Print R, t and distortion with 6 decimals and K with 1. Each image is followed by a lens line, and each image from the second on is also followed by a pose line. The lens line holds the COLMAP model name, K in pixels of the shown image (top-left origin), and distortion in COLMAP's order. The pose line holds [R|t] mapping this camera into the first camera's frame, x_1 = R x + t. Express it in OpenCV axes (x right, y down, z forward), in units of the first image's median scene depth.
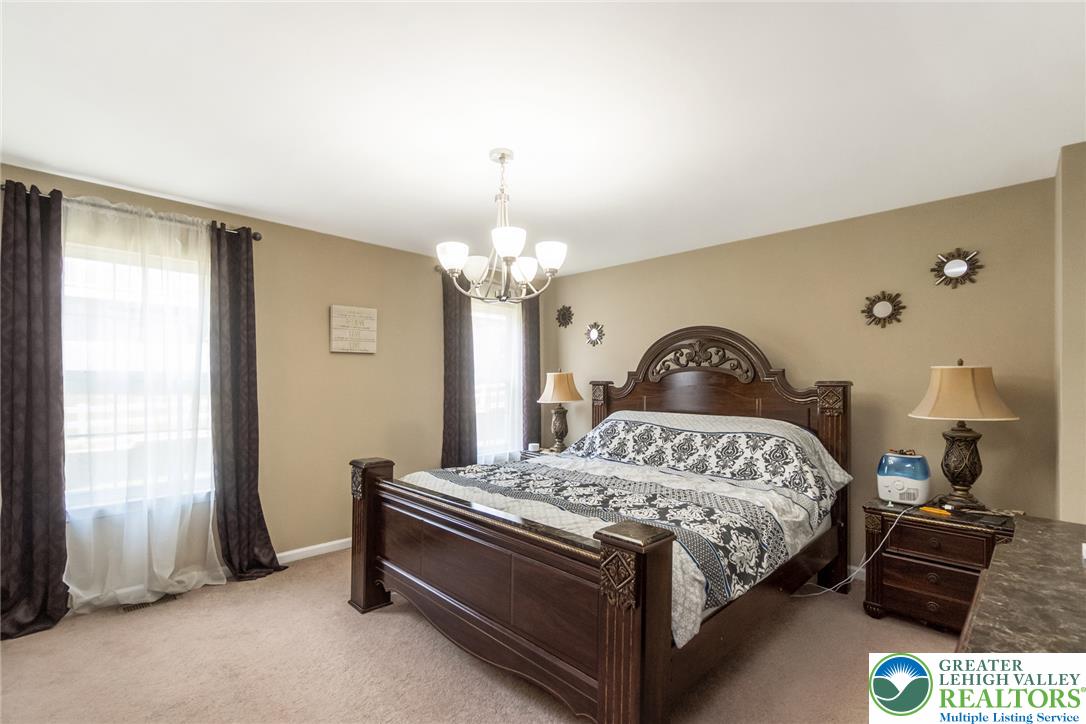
lens RADIAL K [[484.7, 0, 542.9], [0, 484.7, 370.6], [0, 0, 1]] dist [0.003202, -0.002446]
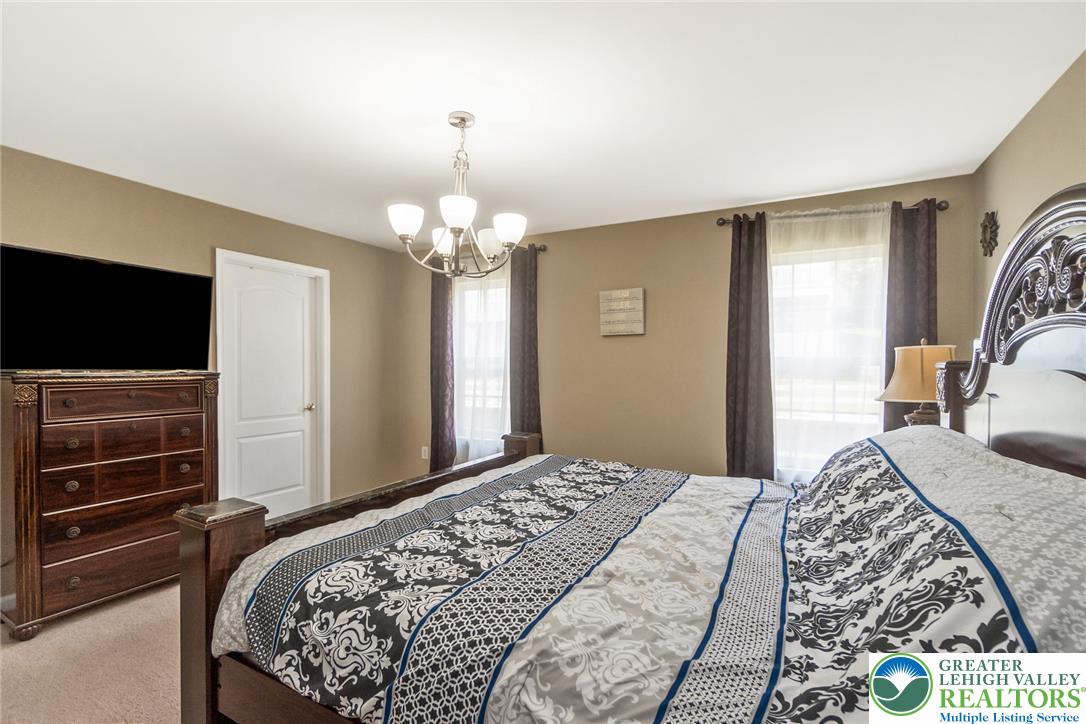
lens RADIAL K [[484.7, 0, 545.7], [0, 484.7, 363.1], [0, 0, 1]] dist [0.003202, -0.002446]
pose [[0.284642, 0.000333, -0.958634, 0.565893], [0.008906, 0.999956, 0.002992, 0.017215], [0.958592, -0.009390, 0.284627, 0.578932]]
